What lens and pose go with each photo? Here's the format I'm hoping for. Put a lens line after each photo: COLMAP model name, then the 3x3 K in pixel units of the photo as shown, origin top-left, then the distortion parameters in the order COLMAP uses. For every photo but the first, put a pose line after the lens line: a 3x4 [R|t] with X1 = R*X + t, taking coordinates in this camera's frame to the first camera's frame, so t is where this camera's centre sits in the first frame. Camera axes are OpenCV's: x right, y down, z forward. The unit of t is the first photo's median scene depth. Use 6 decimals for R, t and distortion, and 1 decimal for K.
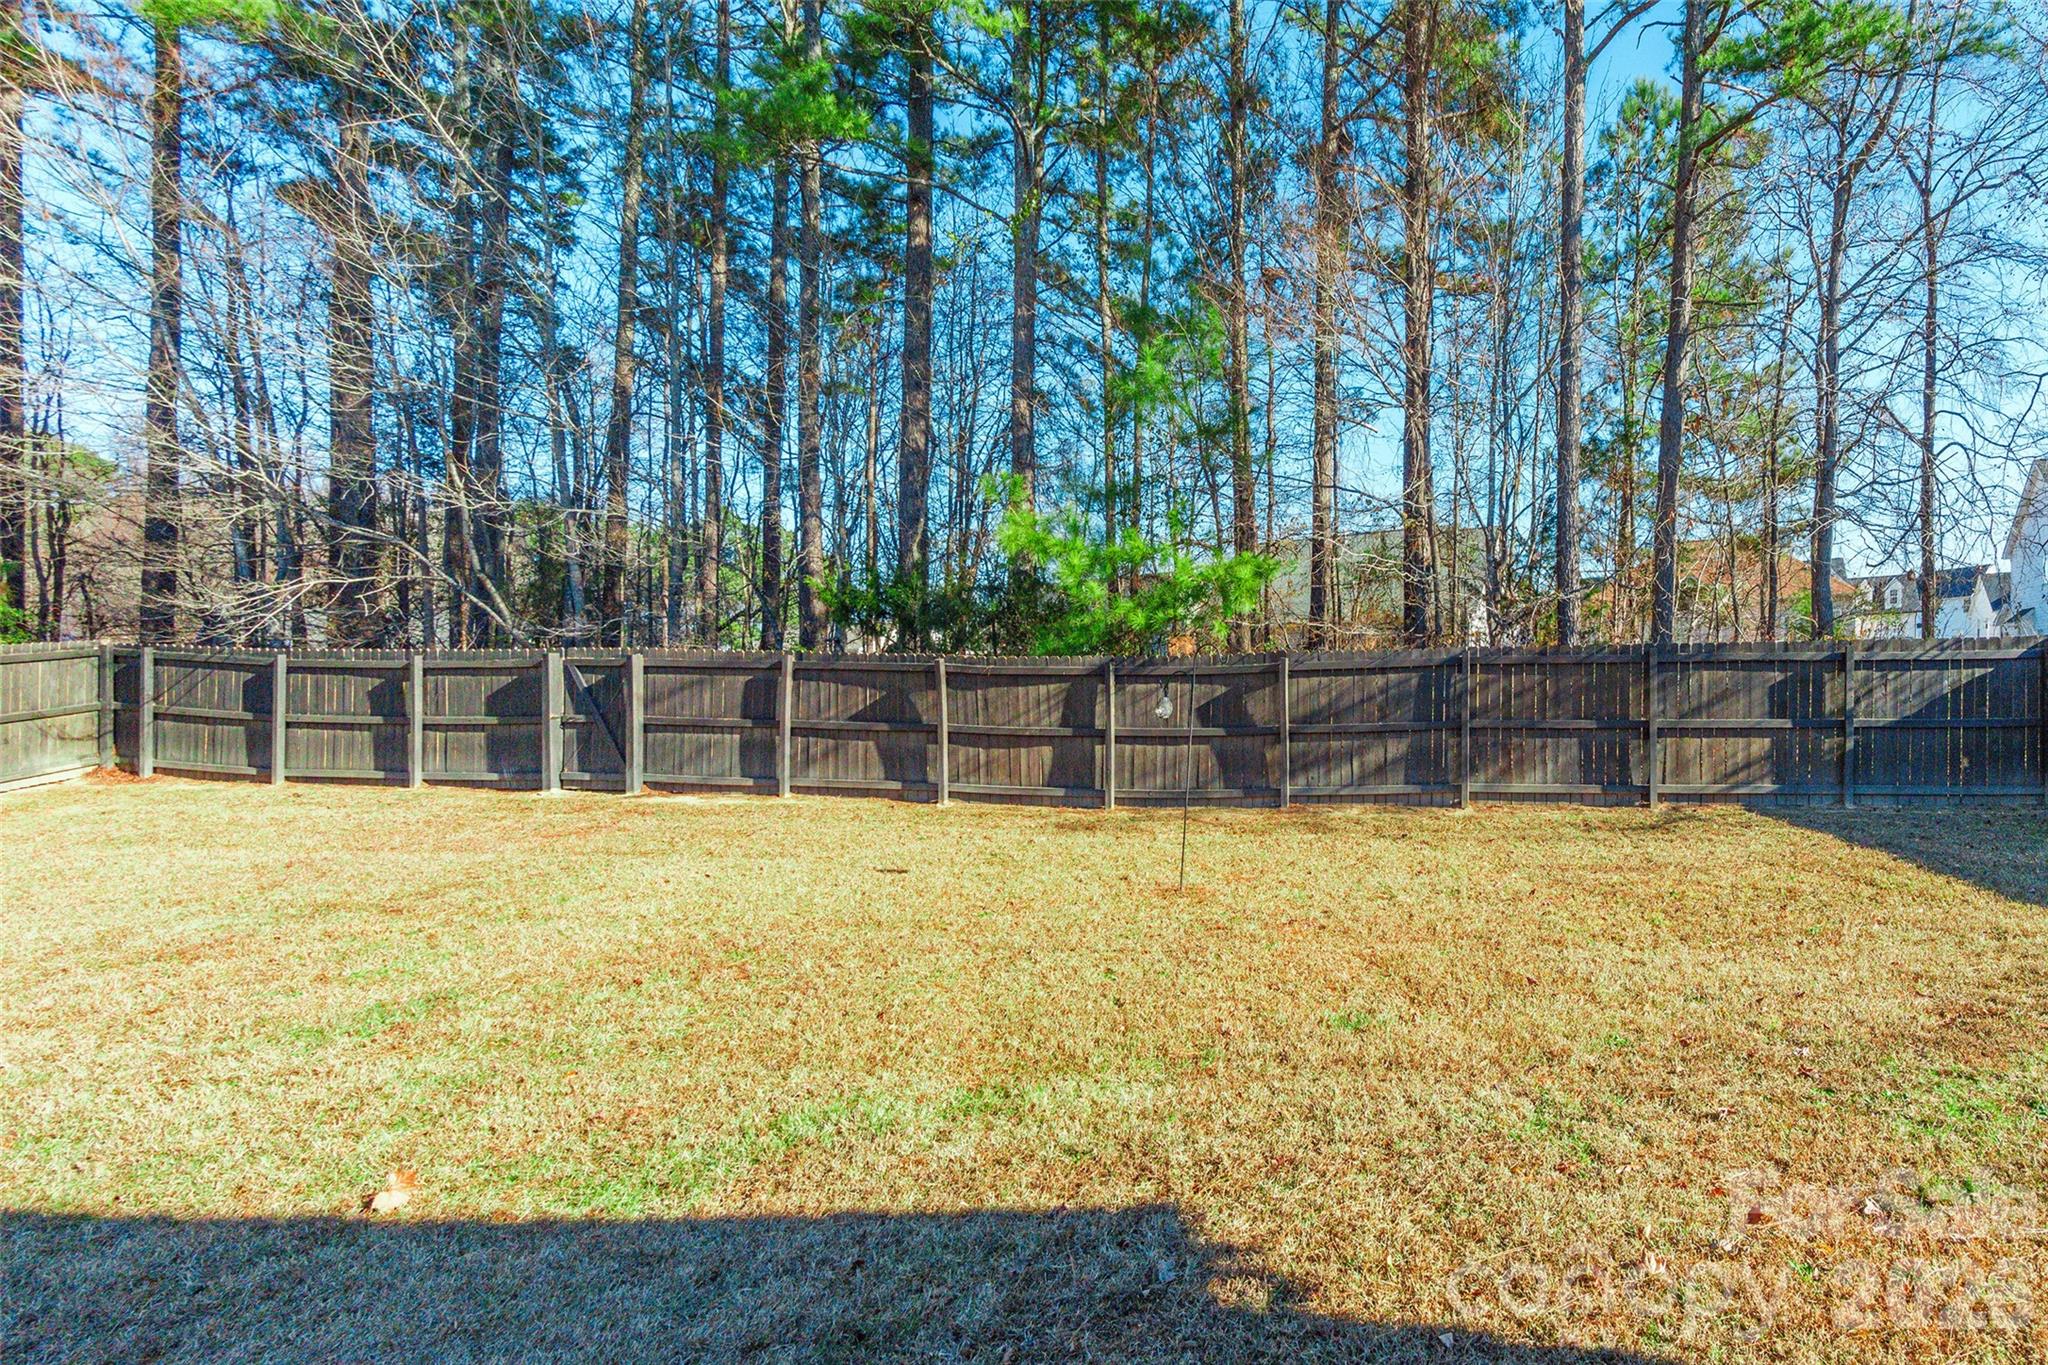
lens RADIAL K [[957.5, 0, 1023.8], [0, 957.5, 683.9], [0, 0, 1]] dist [-0.003998, 0.000372]
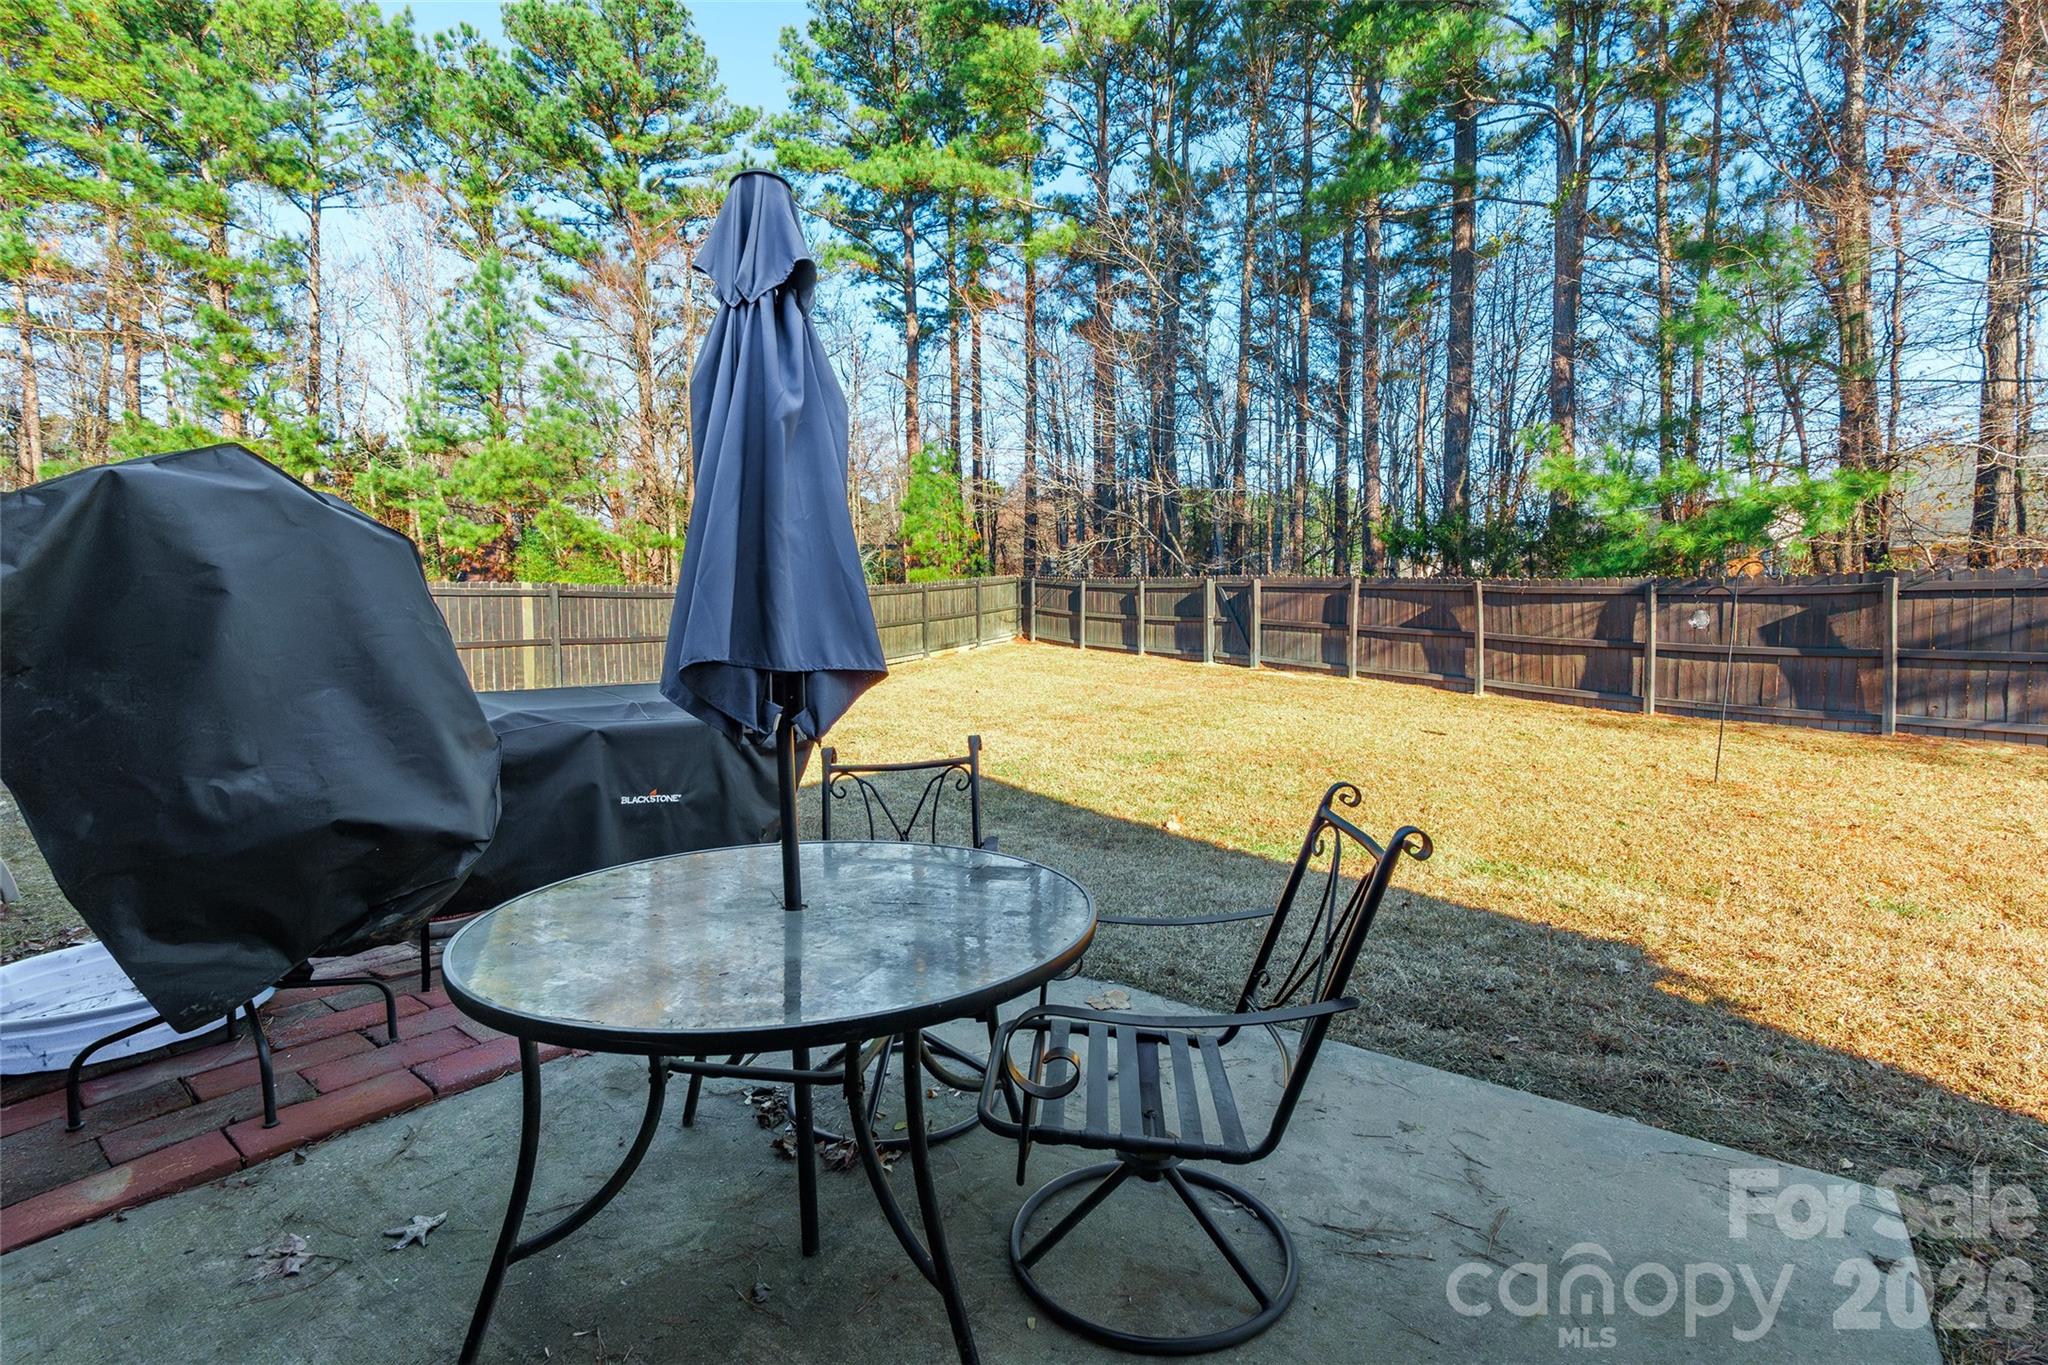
lens RADIAL K [[957.5, 0, 1008.3], [0, 957.5, 652.3], [0, 0, 1]] dist [-0.003998, 0.000372]
pose [[0.843136, 0.008488, -0.537633, 0.073066], [0.000659, 0.999858, 0.016819, 0.048271], [0.537699, -0.014535, 0.843011, -0.417402]]
